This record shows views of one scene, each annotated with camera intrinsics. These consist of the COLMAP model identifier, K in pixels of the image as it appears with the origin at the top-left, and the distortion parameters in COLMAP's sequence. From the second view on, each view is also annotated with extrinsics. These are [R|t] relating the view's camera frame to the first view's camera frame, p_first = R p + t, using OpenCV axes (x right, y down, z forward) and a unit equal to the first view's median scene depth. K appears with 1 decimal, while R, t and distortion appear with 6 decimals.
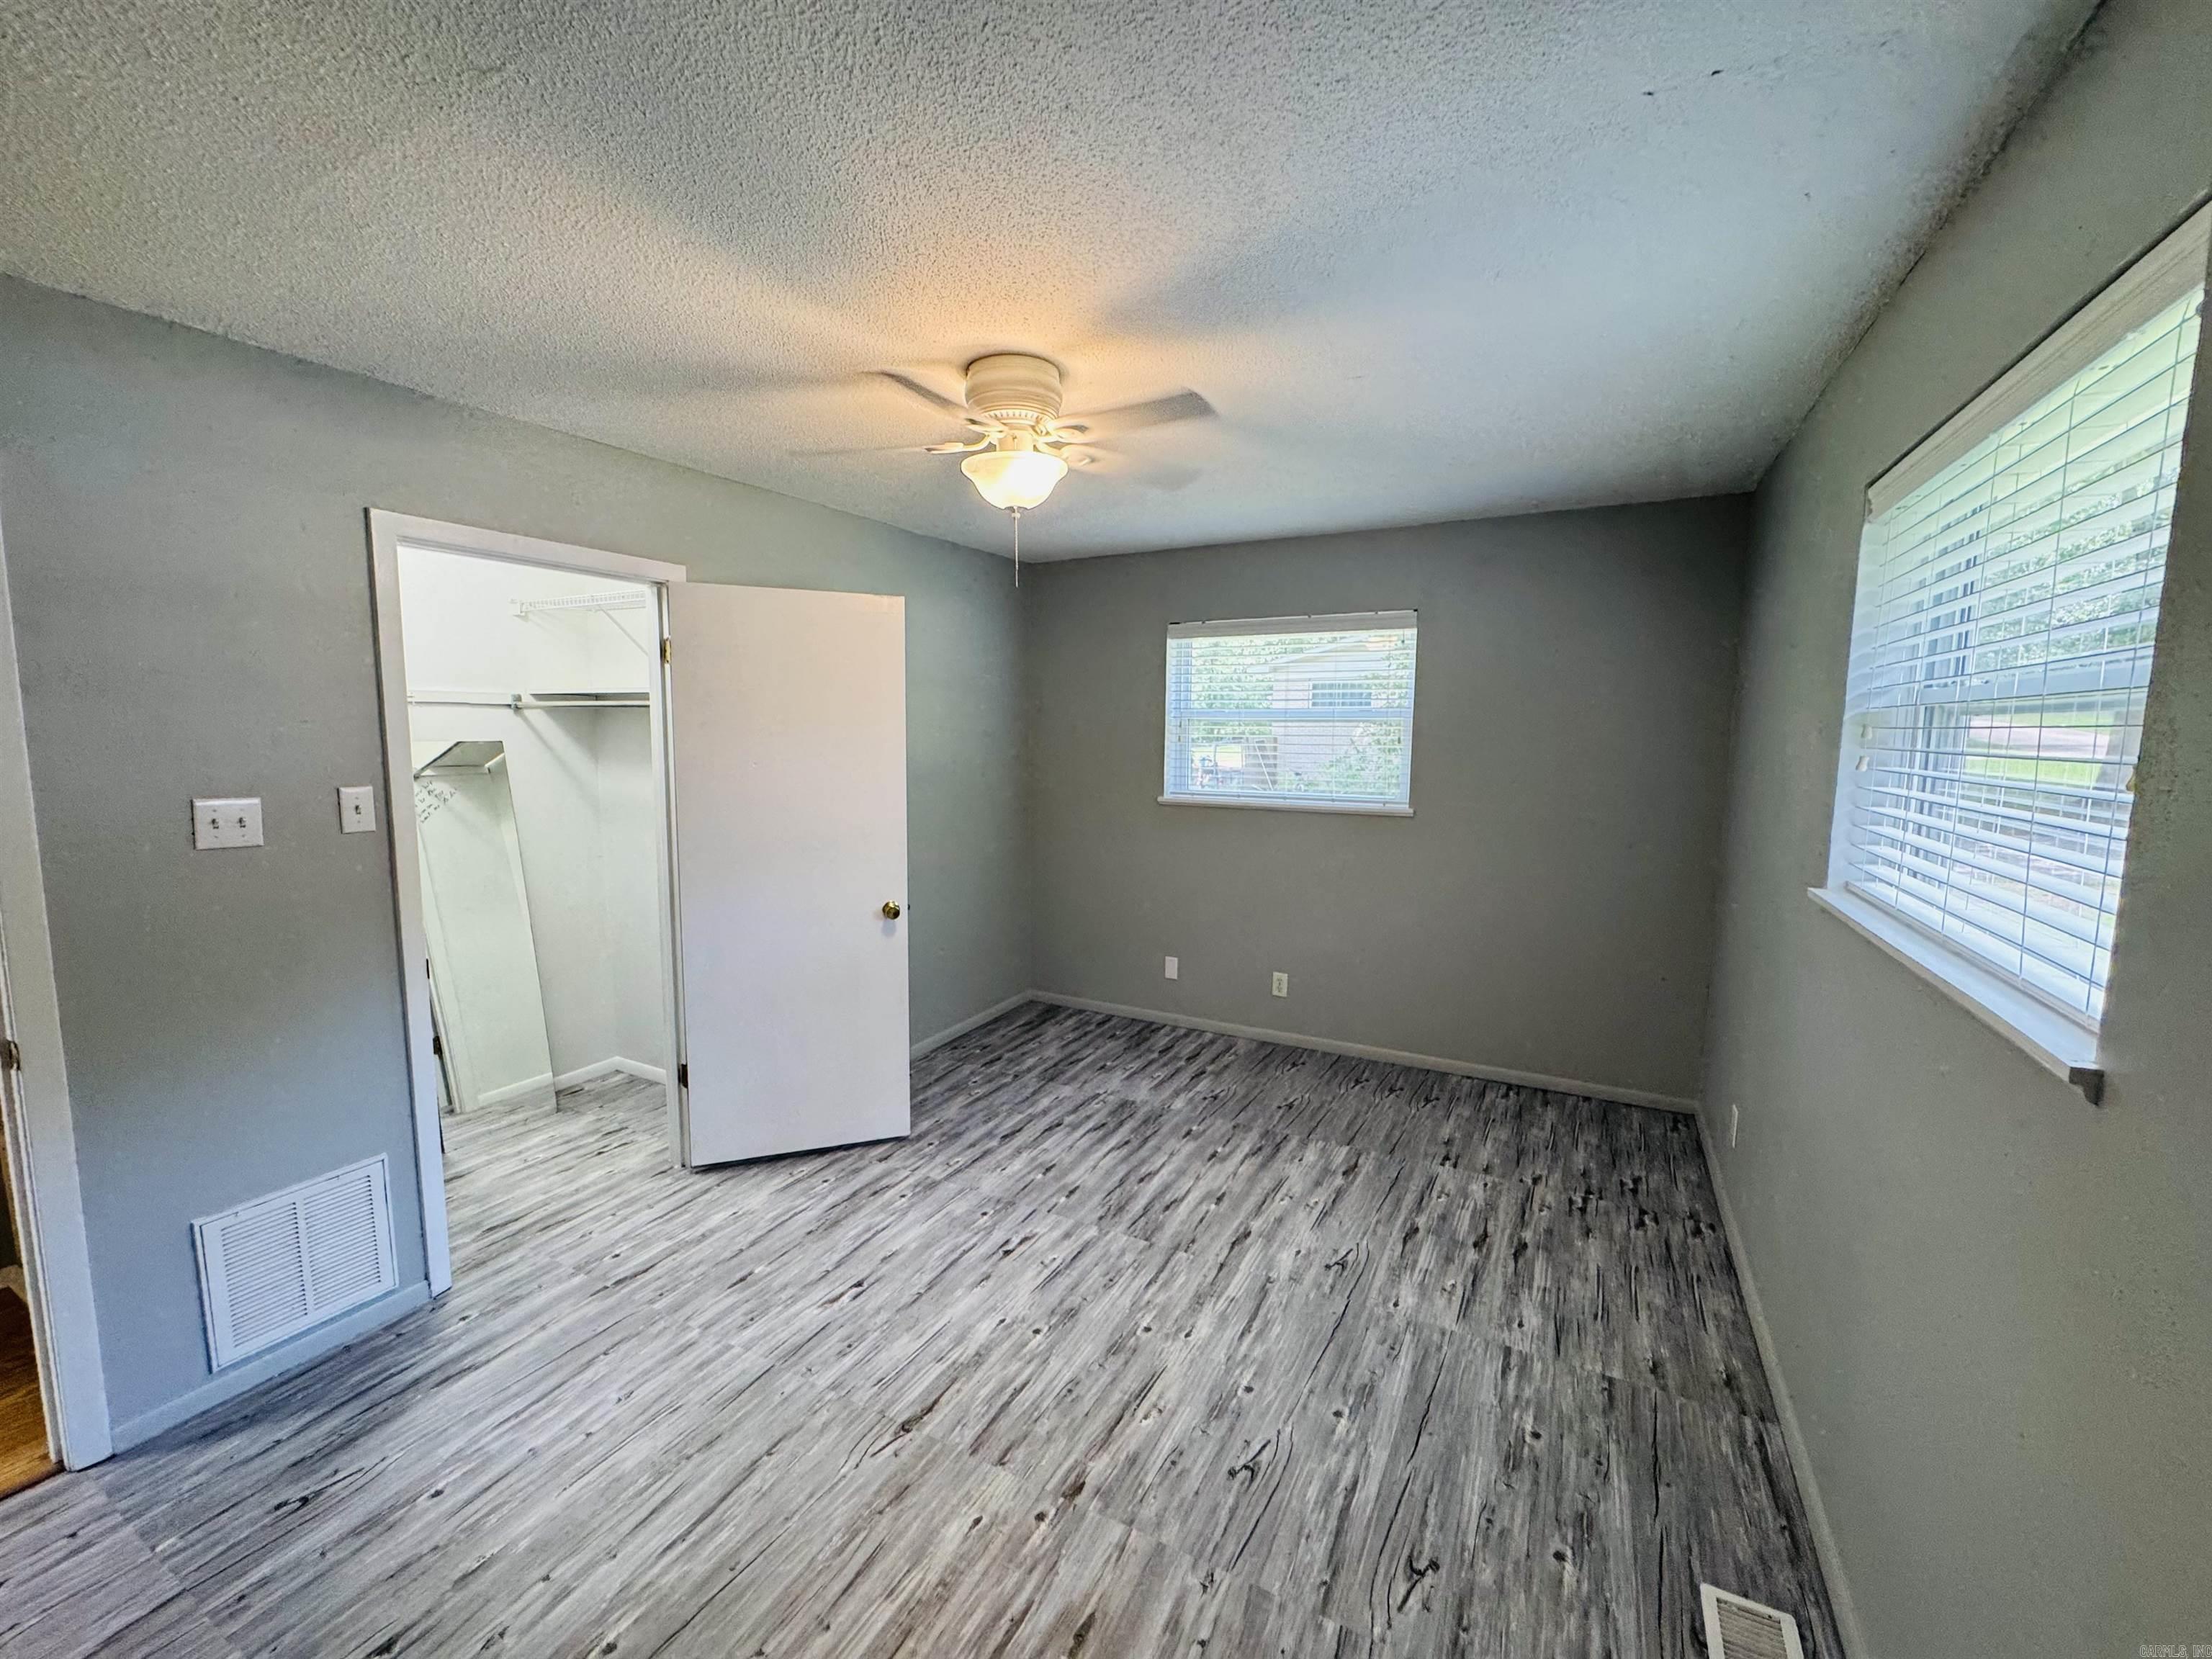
lens RADIAL K [[881.1, 0, 1103.6], [0, 881.1, 827.0], [0, 0, 1]] dist [-0.001441, 0.000652]
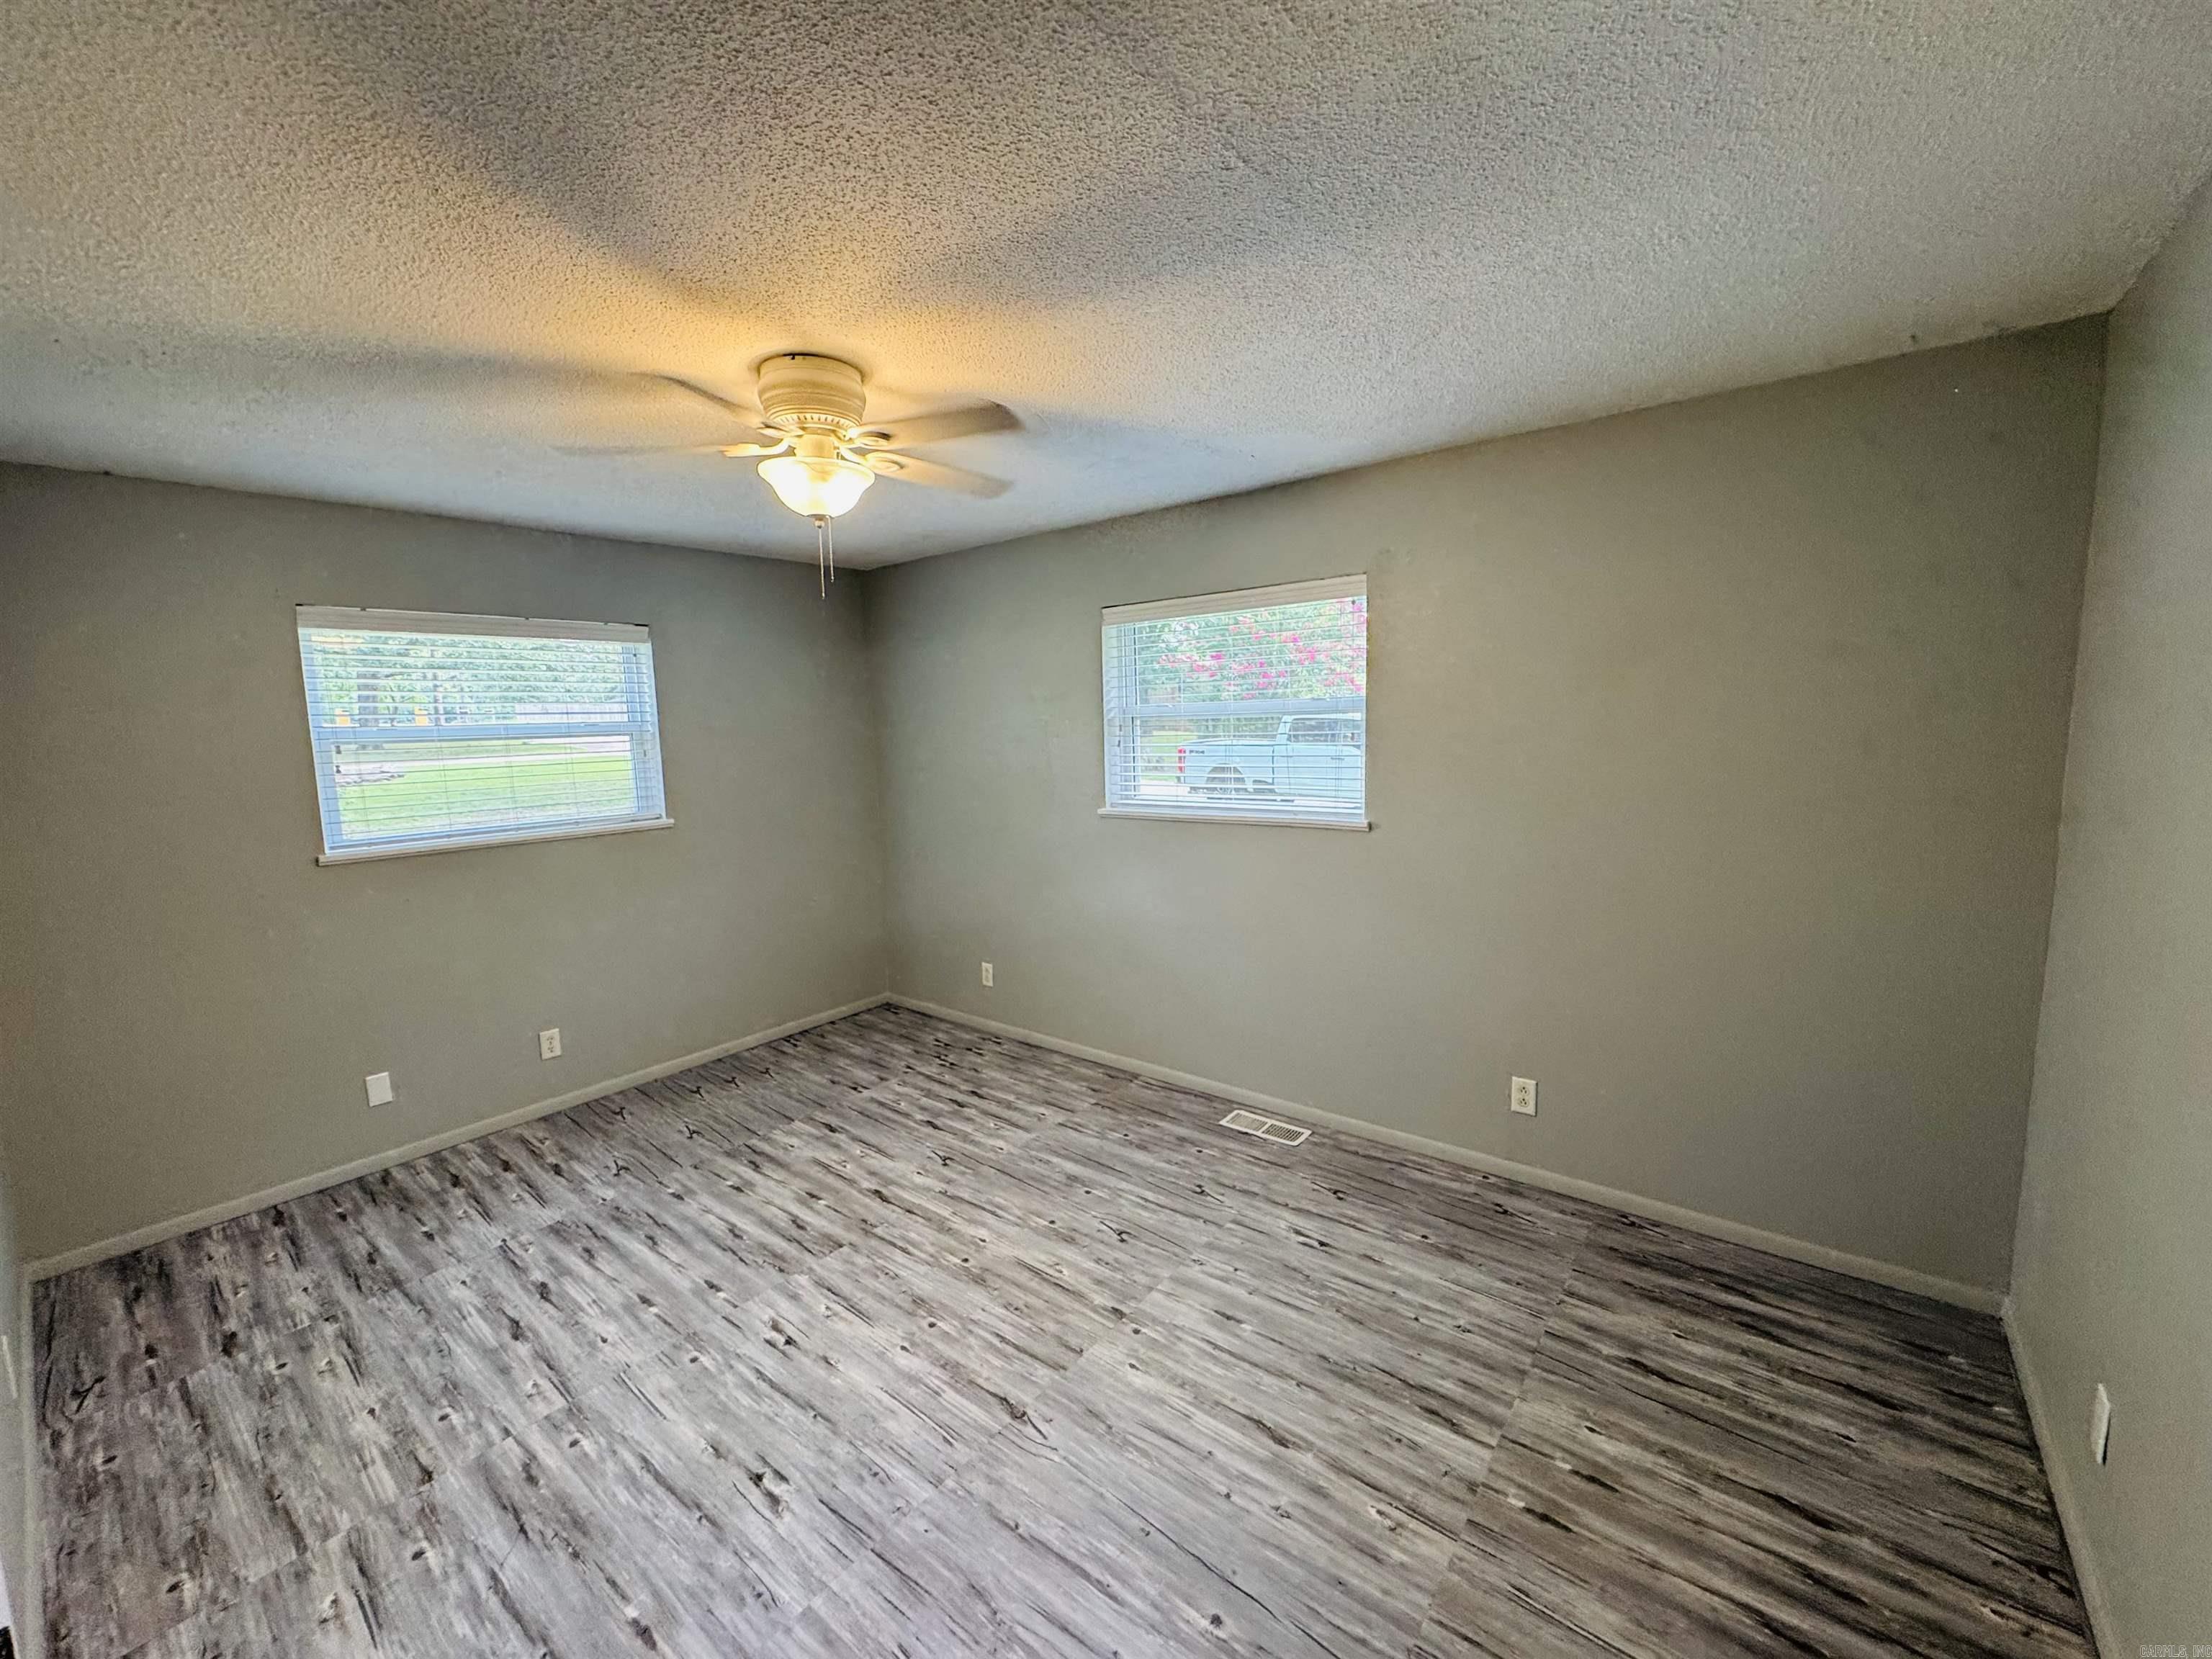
lens RADIAL K [[881.1, 0, 1103.6], [0, 881.1, 827.0], [0, 0, 1]] dist [-0.001441, 0.000652]
pose [[0.191374, -0.129877, 0.972886, -0.701905], [0.140583, 0.984614, 0.103789, -0.059483], [-0.971397, 0.116909, 0.206688, 0.379135]]
